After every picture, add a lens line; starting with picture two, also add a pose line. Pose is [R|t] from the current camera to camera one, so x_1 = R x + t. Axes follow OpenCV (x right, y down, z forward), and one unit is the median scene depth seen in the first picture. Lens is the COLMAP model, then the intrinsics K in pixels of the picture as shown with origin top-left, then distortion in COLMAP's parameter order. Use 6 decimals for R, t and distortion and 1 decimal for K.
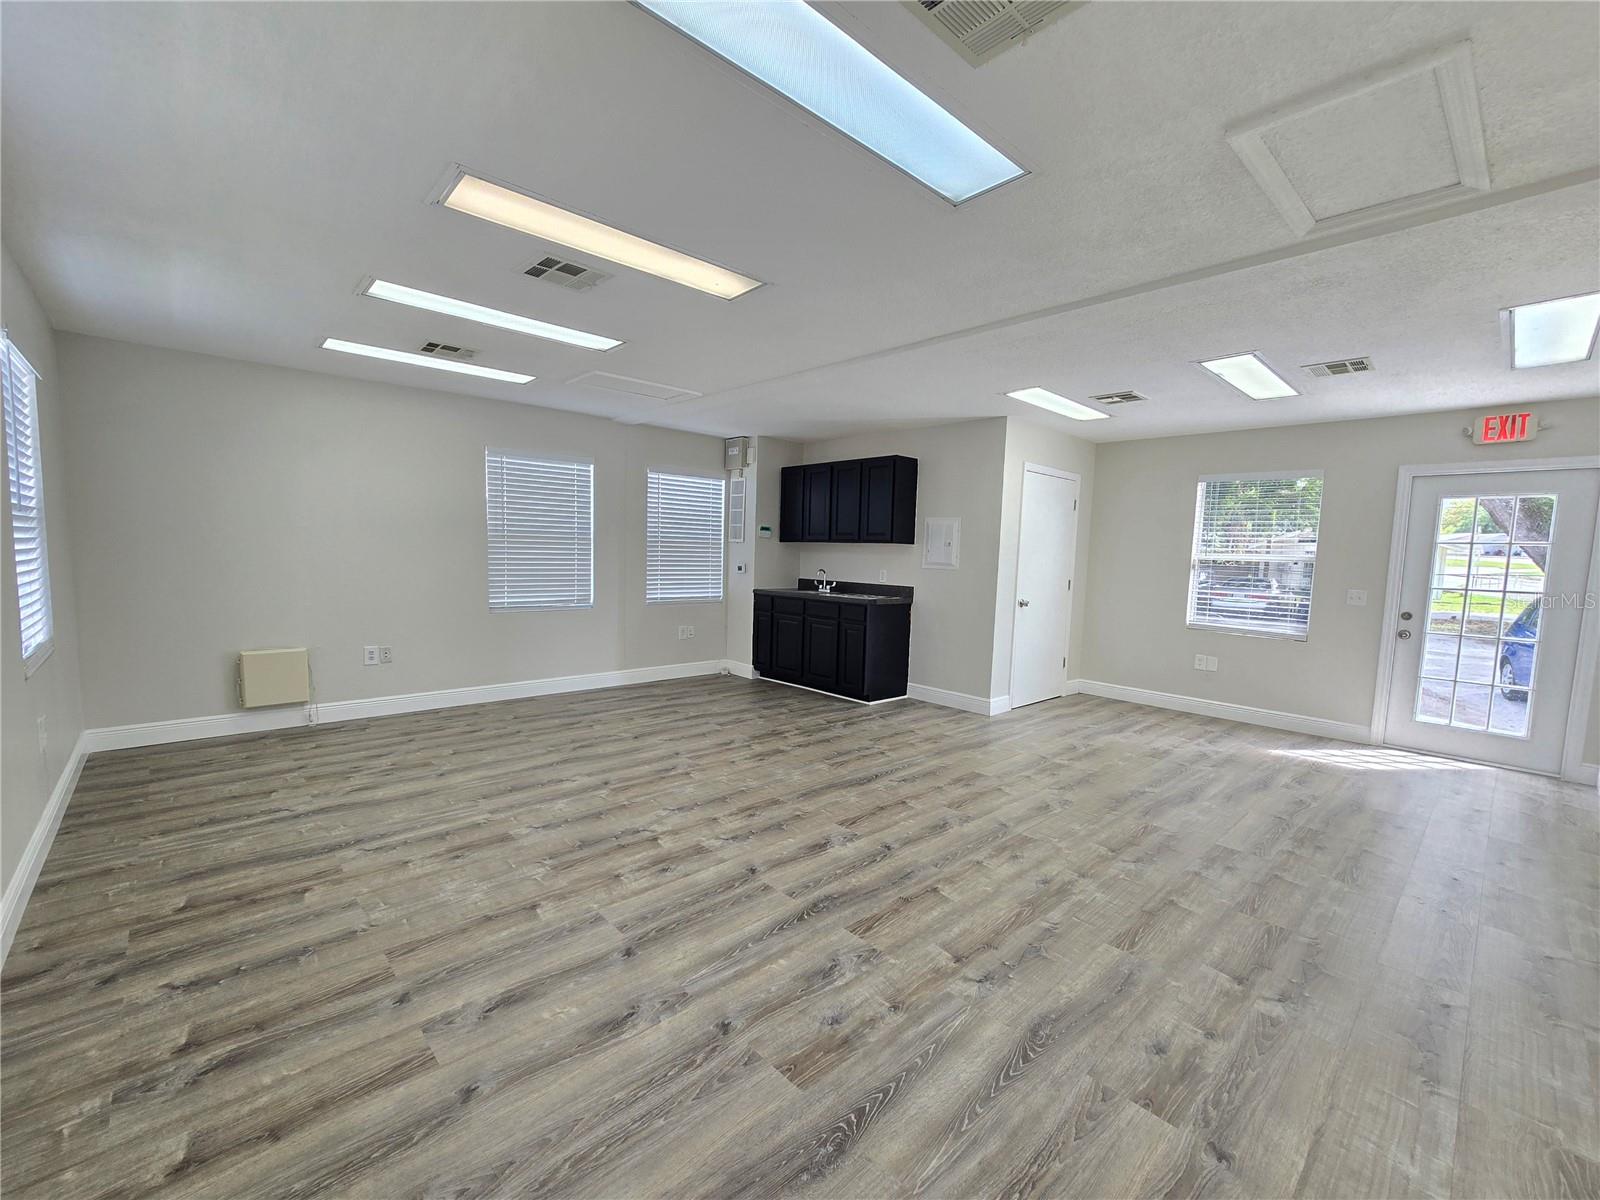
lens RADIAL K [[660.5, 0, 832.9], [0, 660.5, 622.7], [0, 0, 1]] dist [-0.005244, 0.003112]
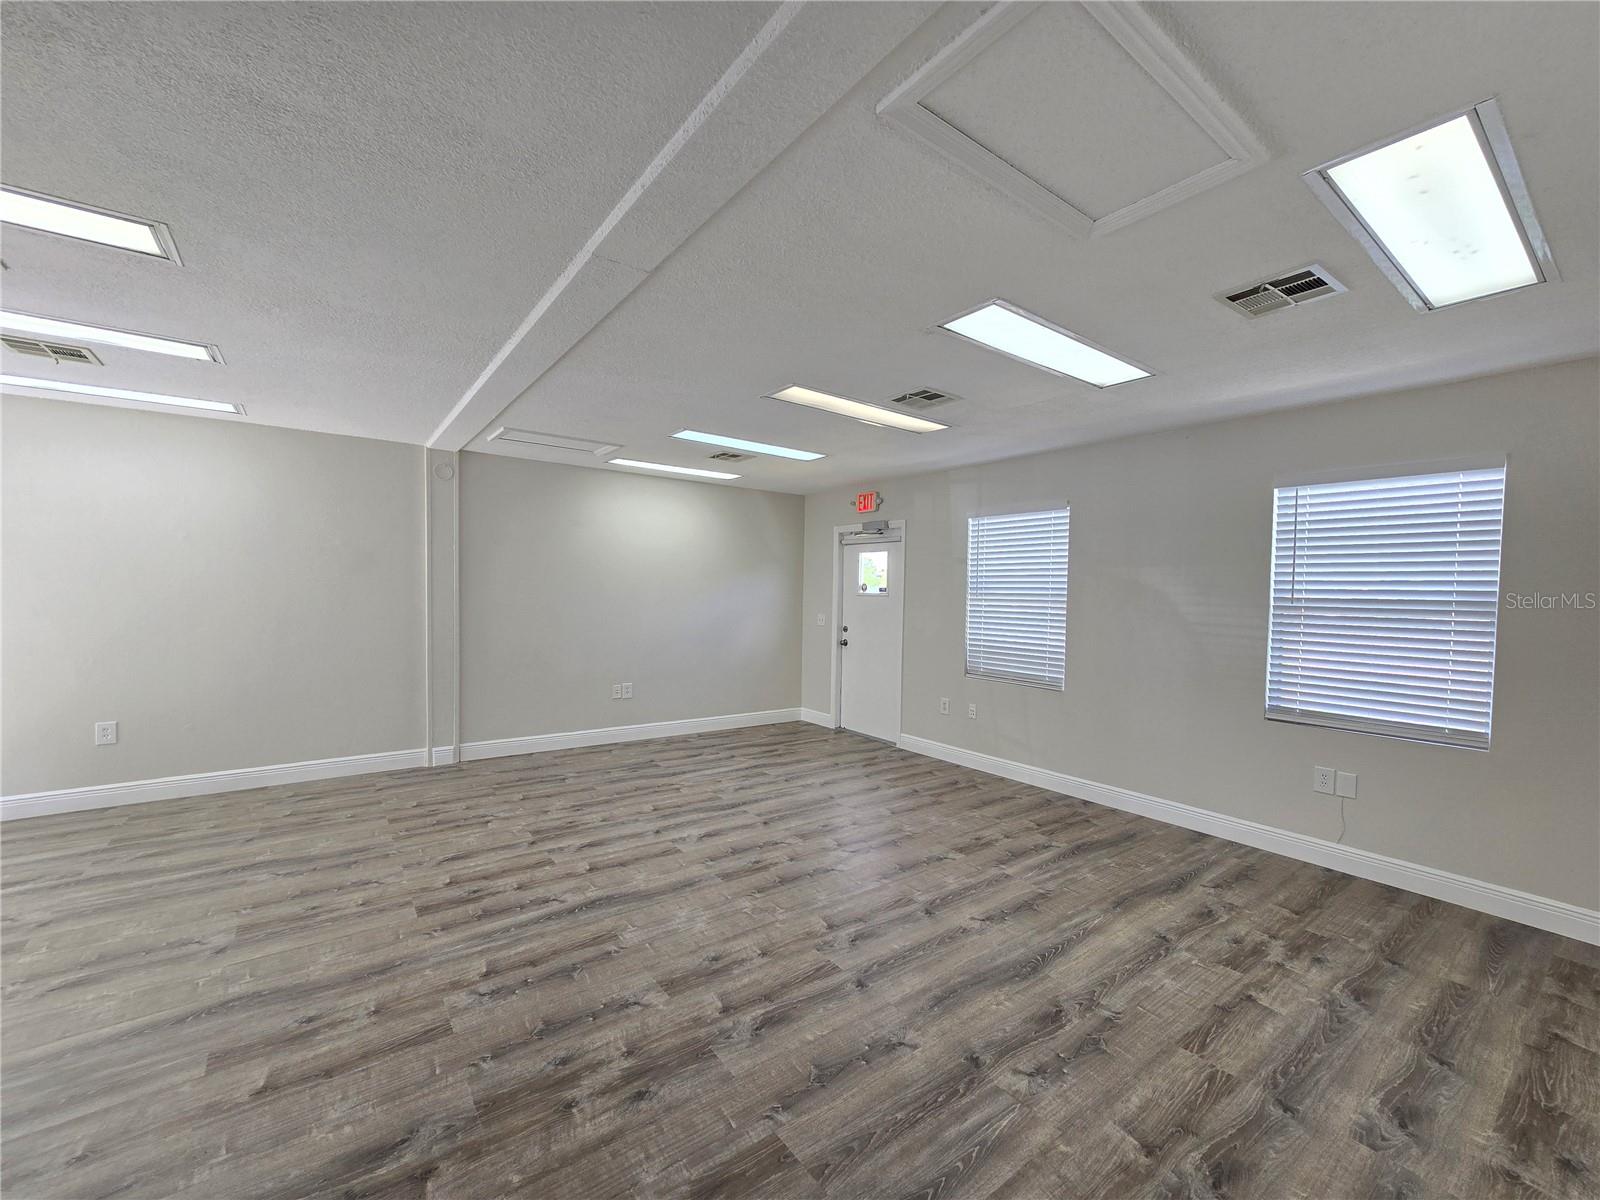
lens RADIAL K [[660.5, 0, 807.2], [0, 660.5, 616.7], [0, 0, 1]] dist [-0.005244, 0.003112]
pose [[-0.988066, -0.054169, 0.144189, -0.256982], [-0.032650, 0.988504, 0.147626, -0.188499], [-0.150529, 0.141157, -0.978476, 1.516244]]
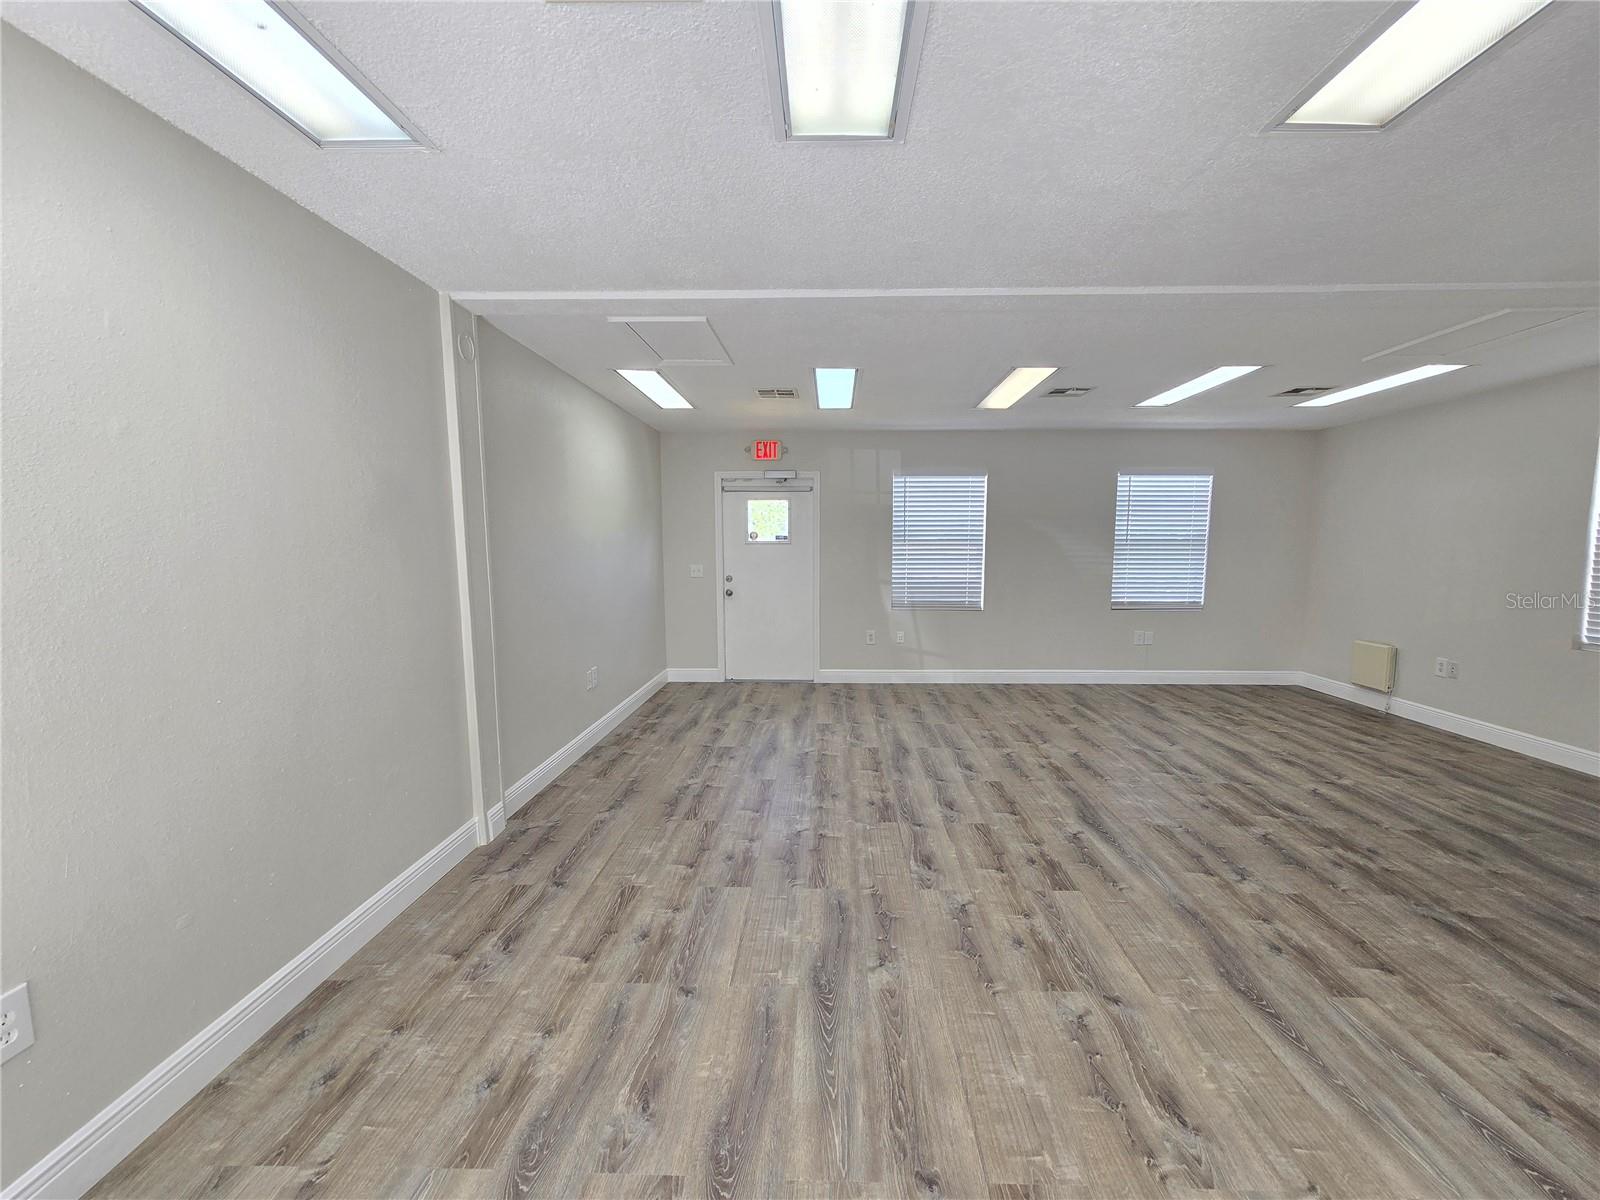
lens RADIAL K [[660.5, 0, 799.7], [0, 660.5, 636.1], [0, 0, 1]] dist [-0.005244, 0.003112]
pose [[-0.727795, 0.071399, -0.682067, 0.824891], [-0.094016, 0.974788, 0.202361, -0.127028], [0.679319, 0.211403, -0.702733, 1.185384]]
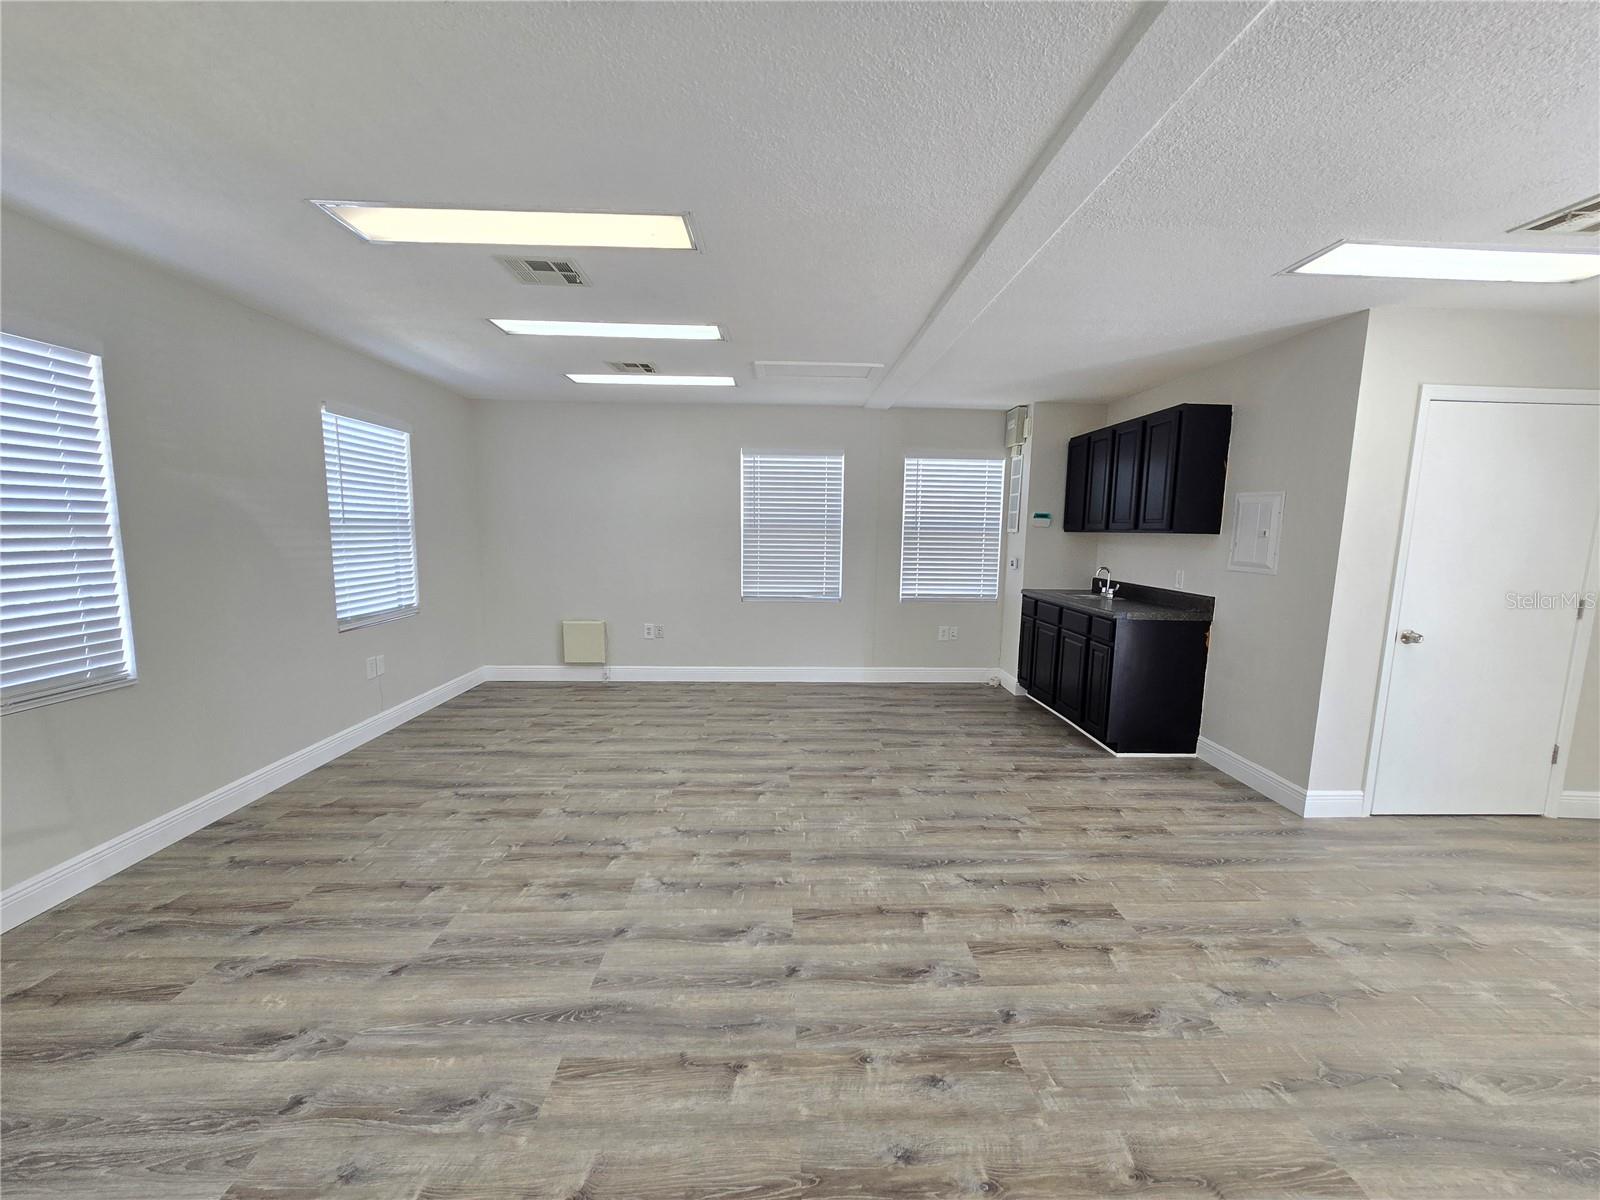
lens RADIAL K [[660.5, 0, 828.0], [0, 660.5, 610.2], [0, 0, 1]] dist [-0.005244, 0.003112]
pose [[0.754363, 0.065897, -0.653142, 0.387422], [-0.065506, 0.997539, 0.024987, -0.046165], [0.653181, 0.023935, 0.756823, 0.341293]]
